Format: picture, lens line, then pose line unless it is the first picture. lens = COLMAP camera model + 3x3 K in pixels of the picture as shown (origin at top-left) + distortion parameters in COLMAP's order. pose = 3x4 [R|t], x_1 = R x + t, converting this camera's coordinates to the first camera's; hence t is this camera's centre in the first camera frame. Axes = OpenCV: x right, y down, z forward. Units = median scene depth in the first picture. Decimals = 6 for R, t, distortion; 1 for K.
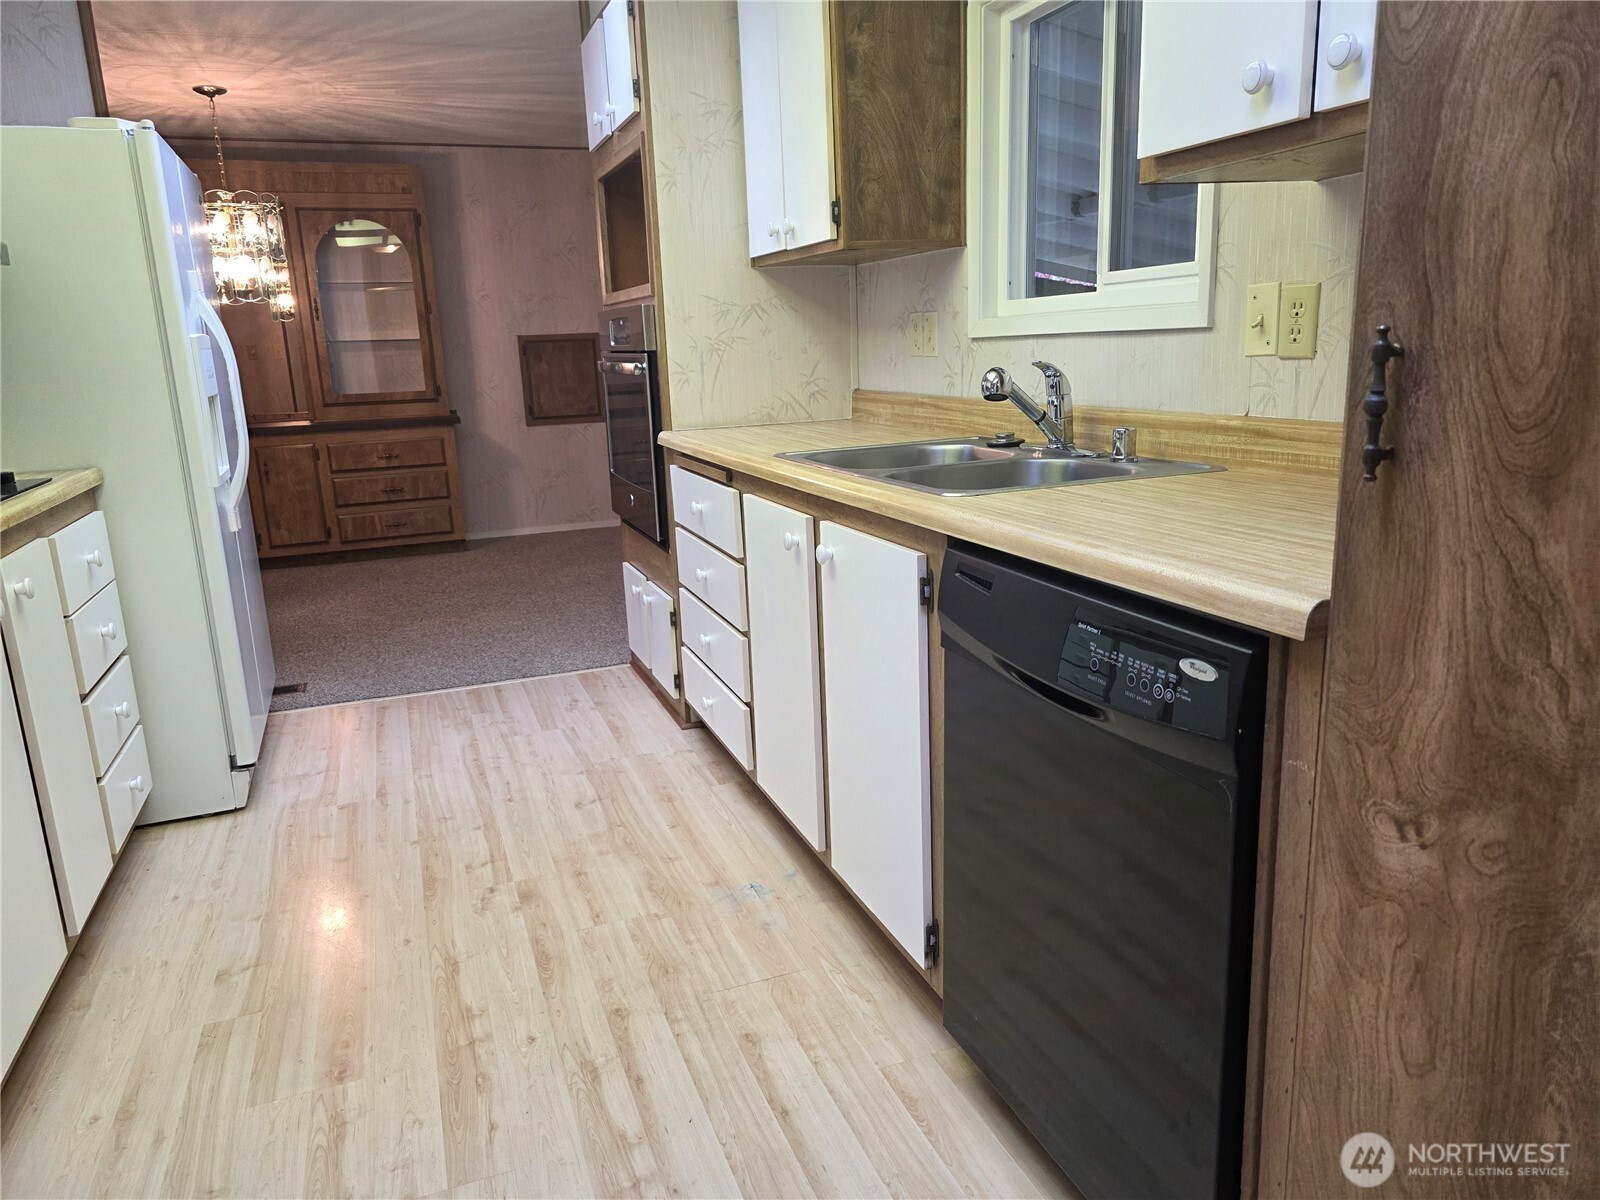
lens RADIAL K [[1096.7, 0, 810.3], [0, 1096.7, 594.7], [0, 0, 1]] dist [0.065609, -0.055693]
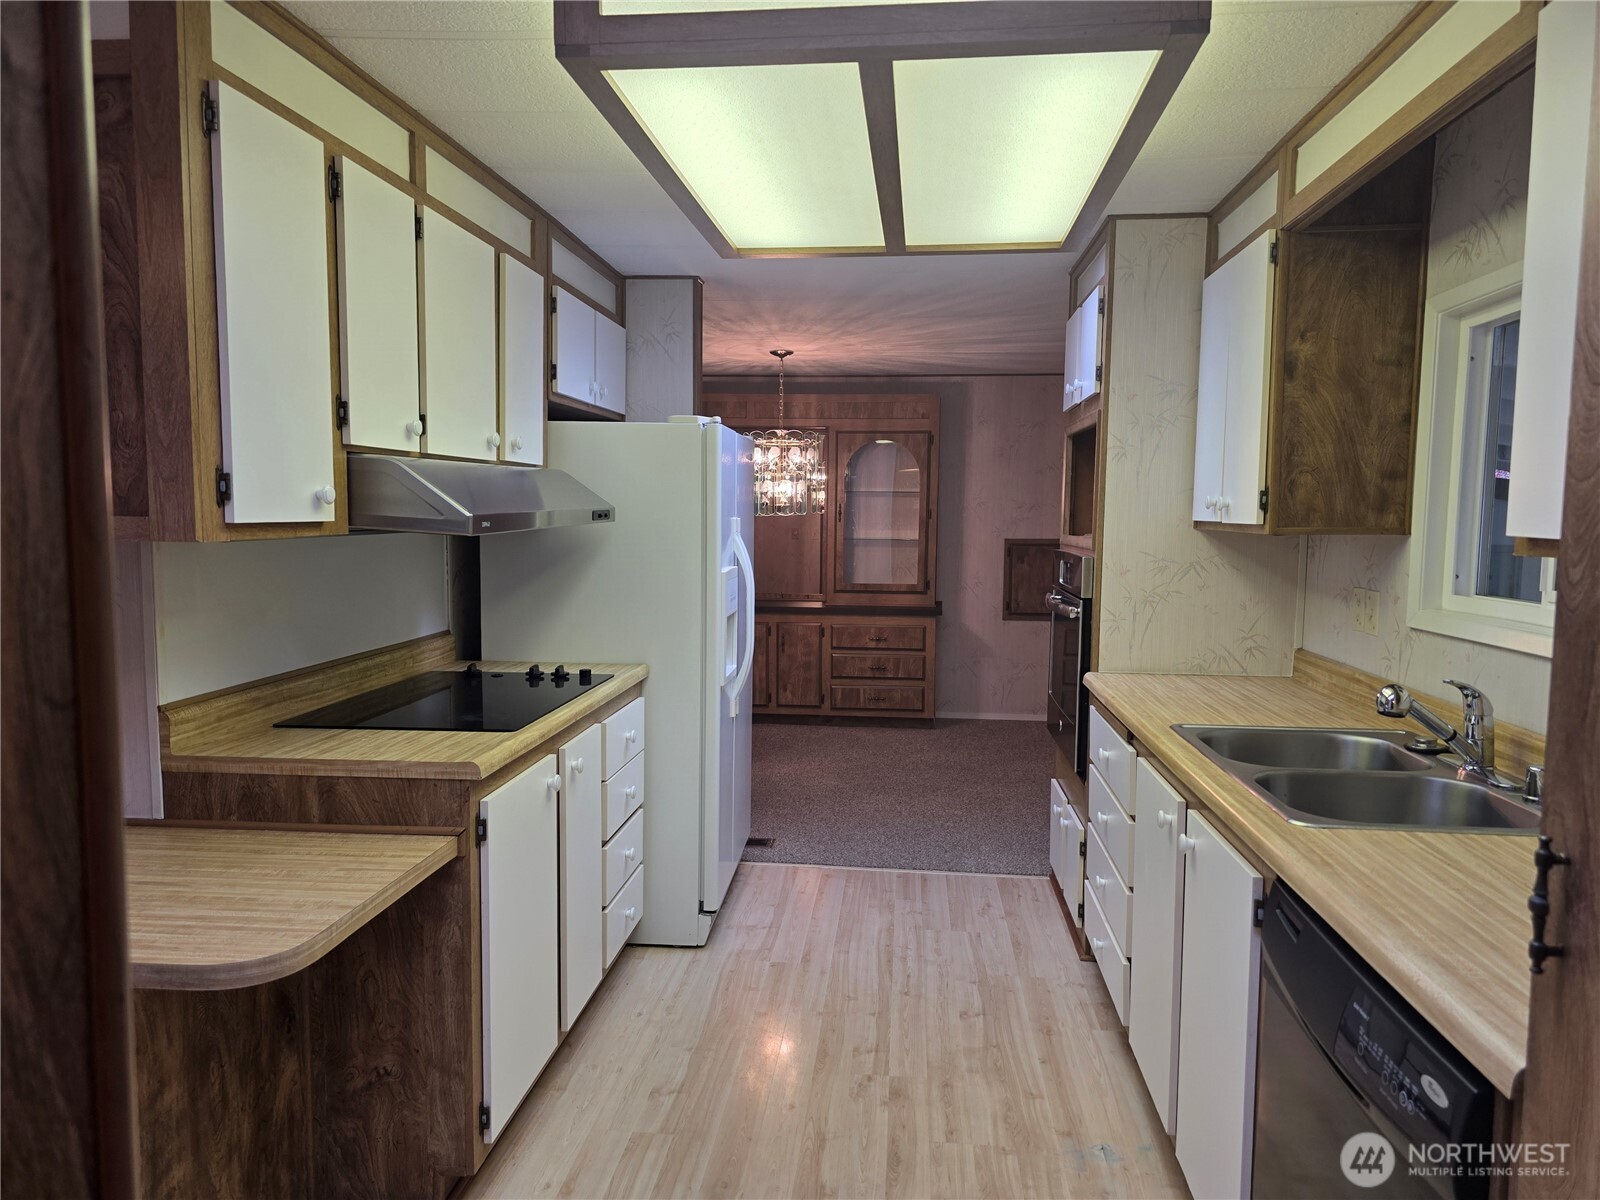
lens RADIAL K [[1096.7, 0, 804.8], [0, 1096.7, 605.0], [0, 0, 1]] dist [0.065609, -0.055693]
pose [[0.894262, 0.085279, -0.439343, 0.087684], [-0.144314, 0.984187, -0.102706, -0.066560], [0.423638, 0.155250, 0.892429, -0.087838]]
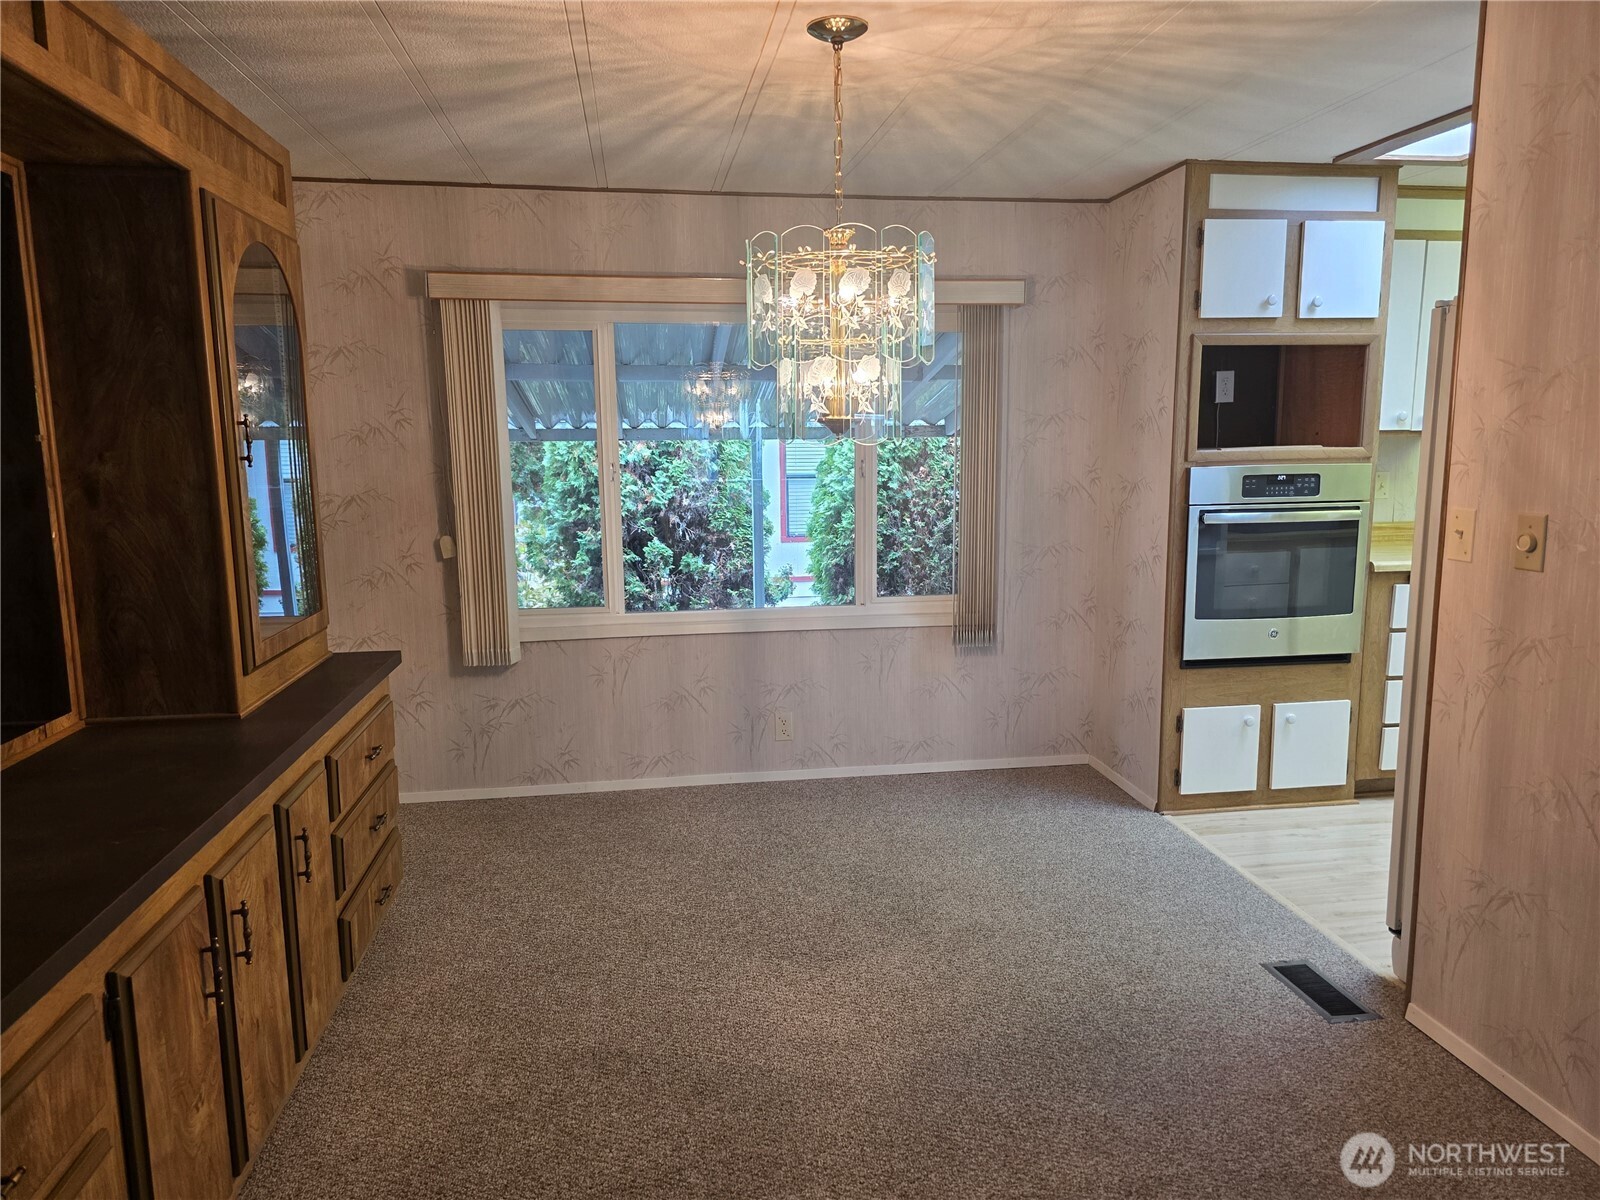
lens RADIAL K [[1096.7, 0, 806.6], [0, 1096.7, 607.9], [0, 0, 1]] dist [0.065609, -0.055693]
pose [[0.194378, -0.106653, 0.975111, -1.583632], [0.227794, 0.971804, 0.060883, -0.338540], [-0.954111, 0.210290, 0.213192, 1.434903]]
